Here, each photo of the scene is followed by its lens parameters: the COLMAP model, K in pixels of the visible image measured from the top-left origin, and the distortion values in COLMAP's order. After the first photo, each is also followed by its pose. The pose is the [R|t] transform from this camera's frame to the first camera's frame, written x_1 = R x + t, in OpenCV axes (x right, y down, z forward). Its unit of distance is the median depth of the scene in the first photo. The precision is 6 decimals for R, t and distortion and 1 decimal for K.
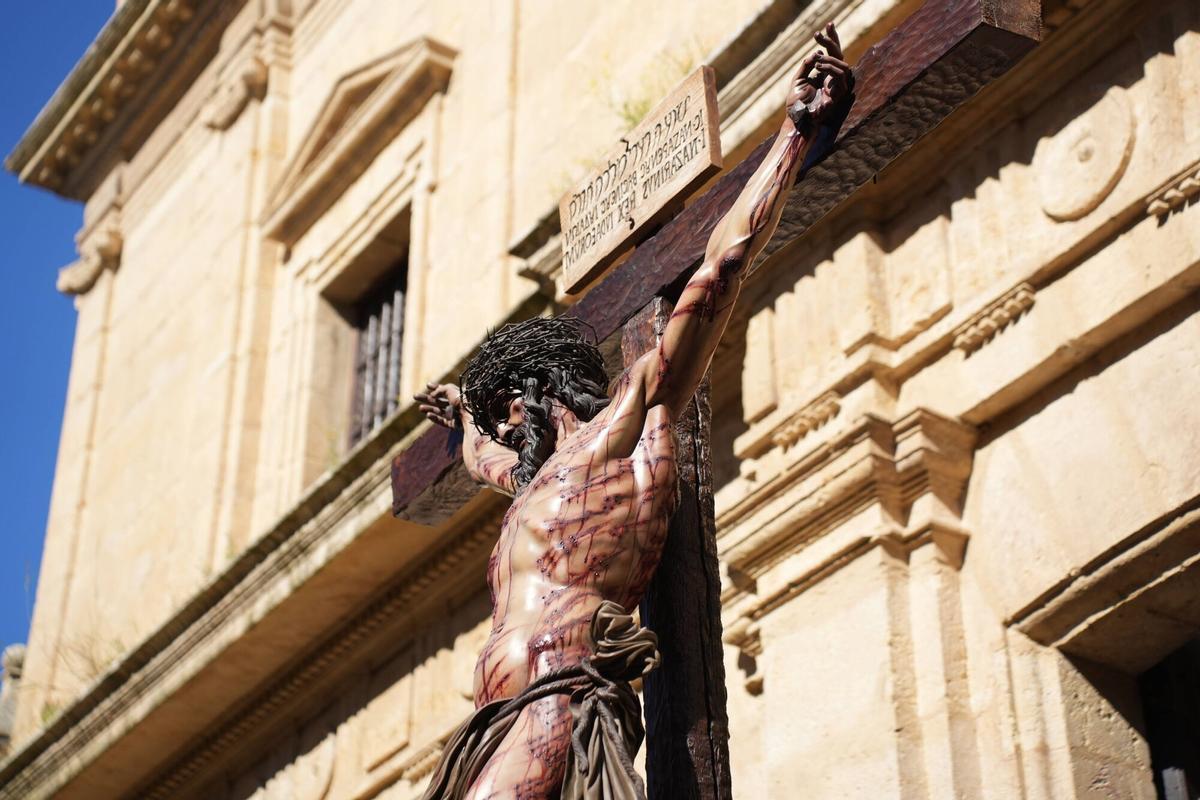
lens RADIAL K [[2292.4, 0, 601.3], [0, 2292.4, 381.3], [0, 0, 1]] dist [0.416947, 0.270799]
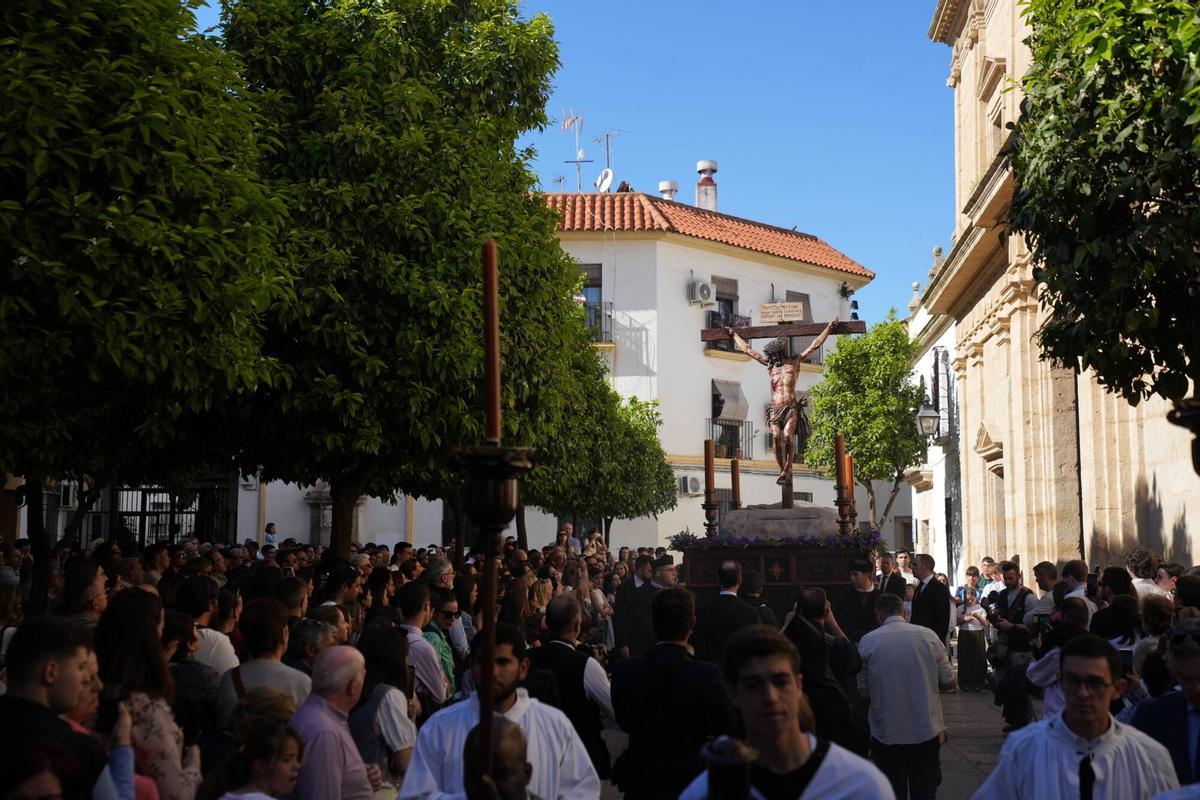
lens RADIAL K [[2292.4, 0, 601.3], [0, 2292.4, 381.3], [0, 0, 1]] dist [0.416947, 0.270799]
pose [[0.784582, -0.032163, -0.619191, 1.346070], [0.328974, 0.868087, 0.371754, -1.039980], [0.525555, -0.495369, 0.691666, -1.569294]]
